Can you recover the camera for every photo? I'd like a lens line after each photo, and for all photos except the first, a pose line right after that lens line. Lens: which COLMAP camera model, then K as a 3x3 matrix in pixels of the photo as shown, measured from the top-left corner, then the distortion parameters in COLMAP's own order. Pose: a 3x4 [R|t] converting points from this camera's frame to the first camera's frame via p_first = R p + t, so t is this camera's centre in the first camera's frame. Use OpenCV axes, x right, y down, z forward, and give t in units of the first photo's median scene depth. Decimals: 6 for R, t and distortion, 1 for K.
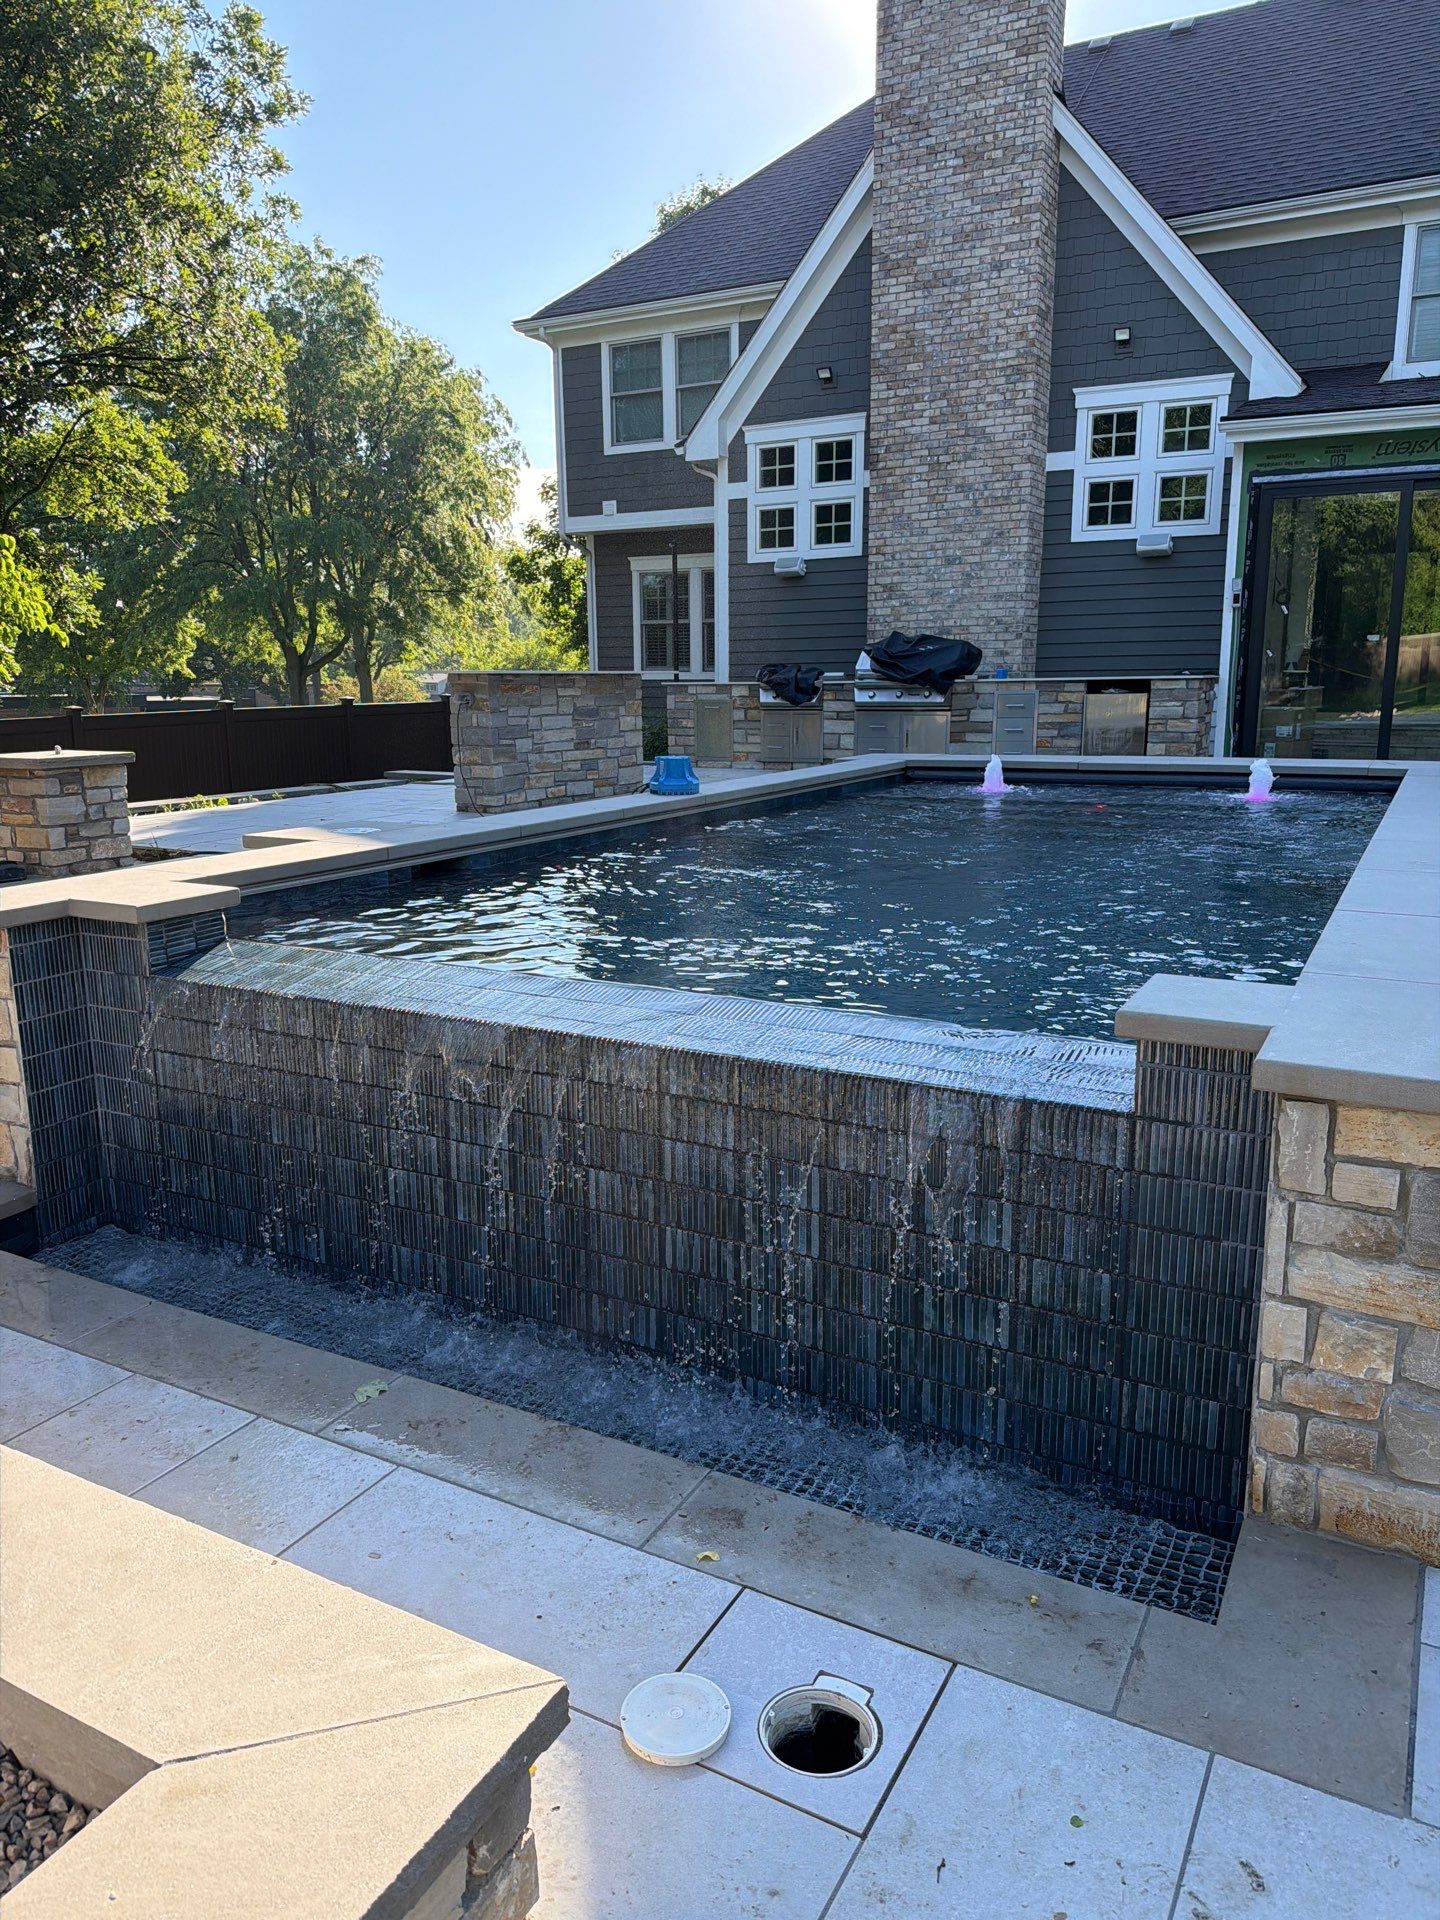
lens RADIAL K [[1355.8, 0, 712.0], [0, 1355.8, 978.0], [0, 0, 1]] dist [0.035352, -0.059882]
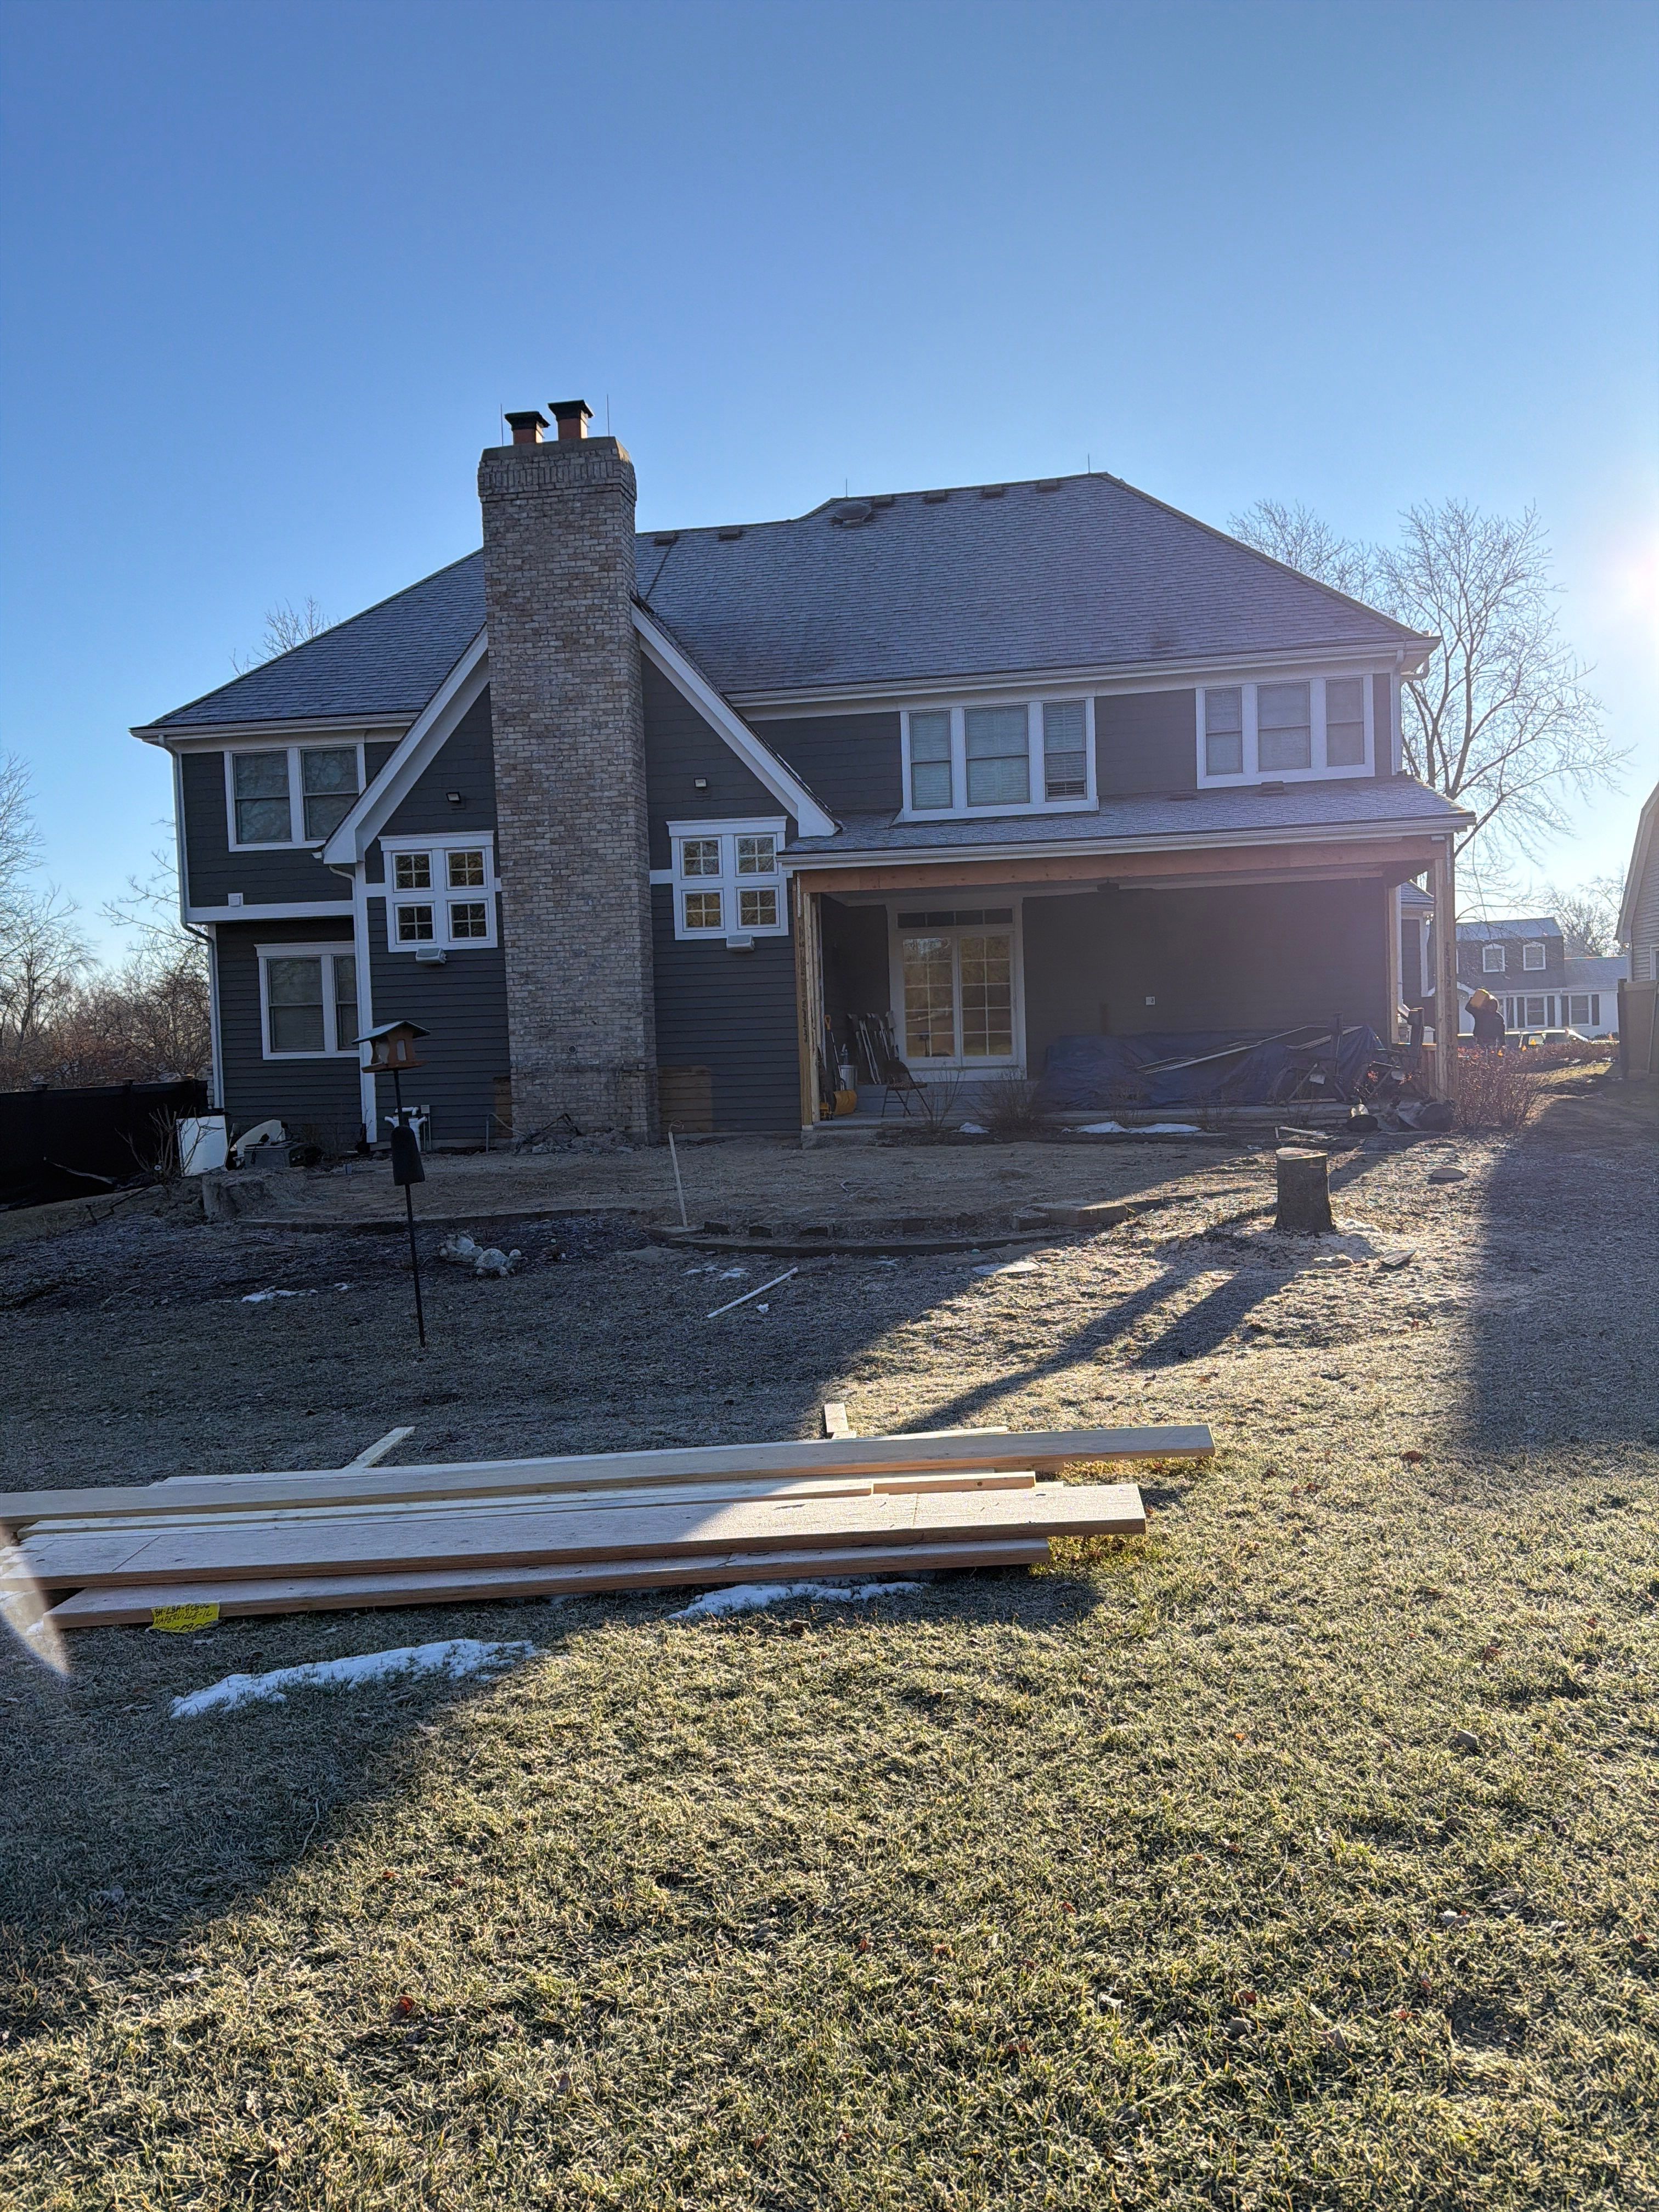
lens RADIAL K [[1536.7, 0, 878.7], [0, 1536.7, 1109.0], [0, 0, 1]] dist [0.170412, -0.273992]
pose [[0.932181, -0.036108, 0.360187, -0.073086], [0.102361, 0.980696, -0.166603, 0.080753], [-0.347219, 0.192174, 0.917883, -0.315224]]
